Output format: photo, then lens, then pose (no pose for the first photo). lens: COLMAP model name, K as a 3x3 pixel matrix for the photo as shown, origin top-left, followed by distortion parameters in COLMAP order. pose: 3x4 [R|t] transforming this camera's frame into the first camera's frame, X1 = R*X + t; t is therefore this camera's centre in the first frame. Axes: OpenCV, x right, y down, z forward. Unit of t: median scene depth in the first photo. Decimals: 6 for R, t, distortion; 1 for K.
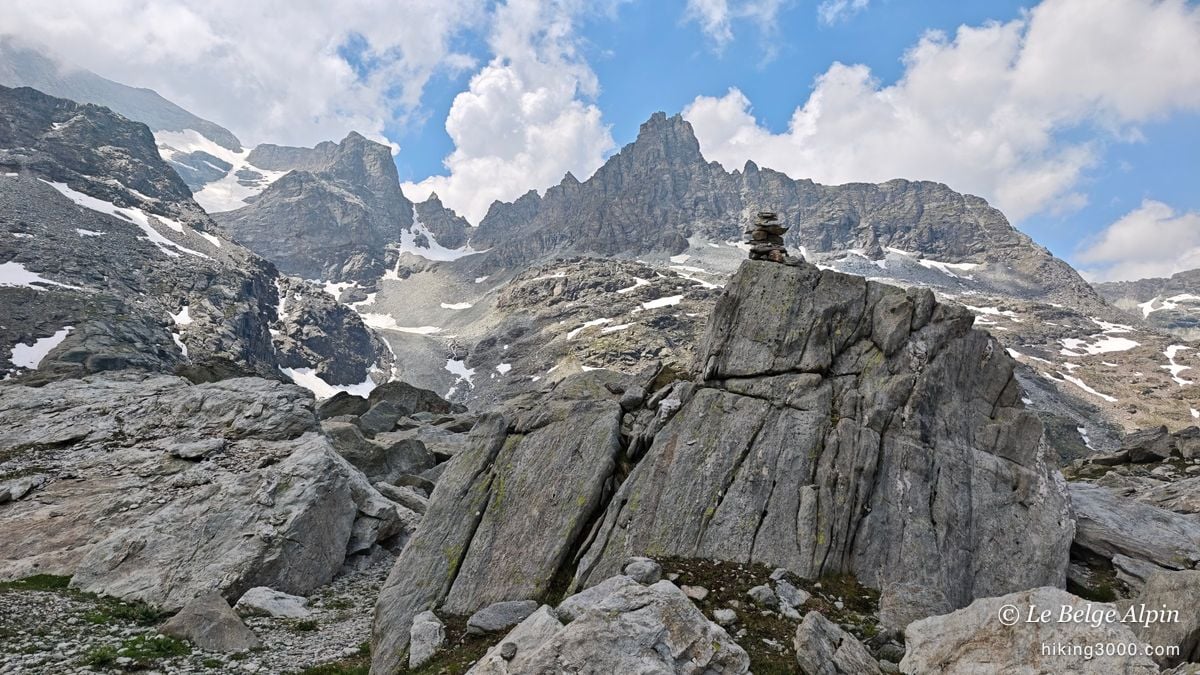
lens RADIAL K [[789.7, 0, 598.6], [0, 789.7, 338.9], [0, 0, 1]] dist [0.019592, -0.025359]
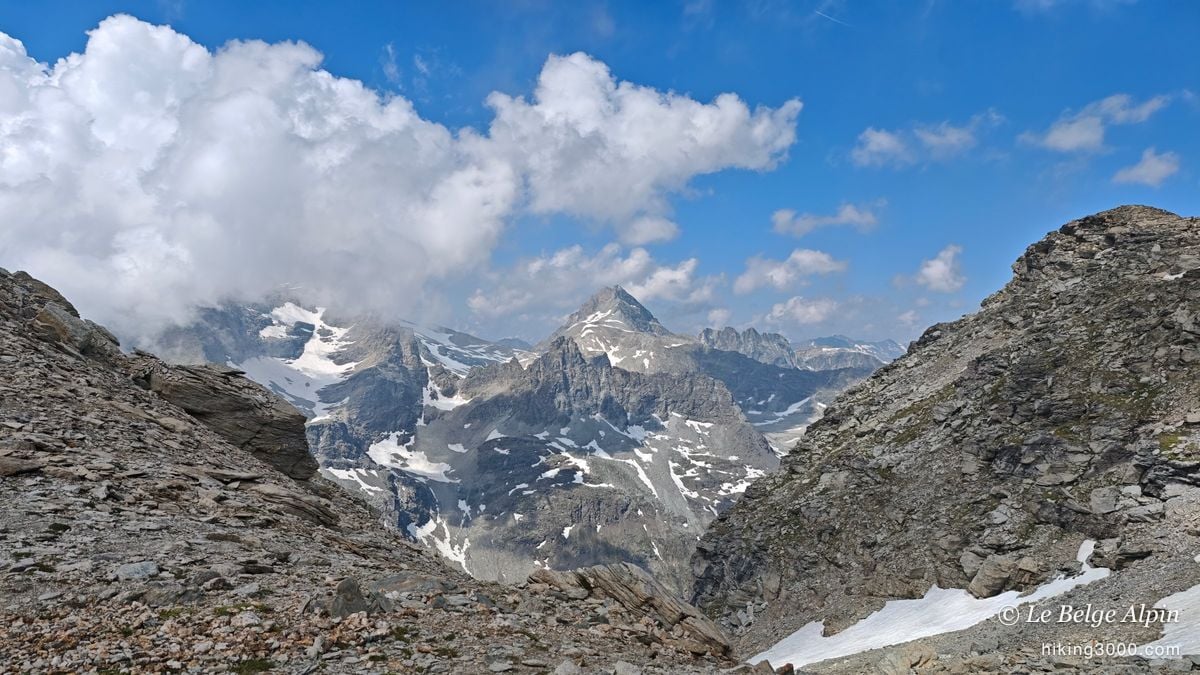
lens RADIAL K [[789.7, 0, 599.7], [0, 789.7, 295.2], [0, 0, 1]] dist [0.019592, -0.025359]
pose [[0.998201, 0.012130, 0.058725, 0.062162], [-0.014568, 0.999042, 0.041266, -0.503569], [-0.058168, -0.042047, 0.997421, -0.997265]]
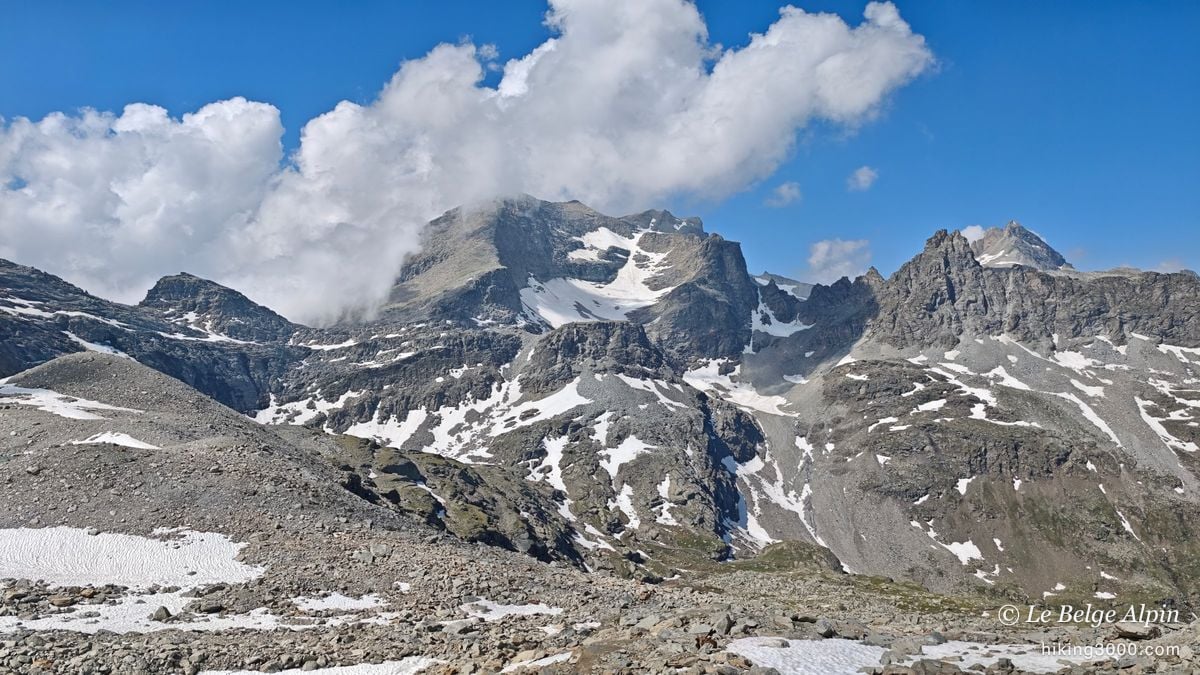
lens RADIAL K [[789.7, 0, 595.1], [0, 789.7, 337.0], [0, 0, 1]] dist [0.019592, -0.025359]
pose [[0.926428, -0.003107, -0.376458, 0.039911], [0.036362, 0.996029, 0.081264, -0.252907], [0.374711, -0.088974, 0.922863, -0.543199]]
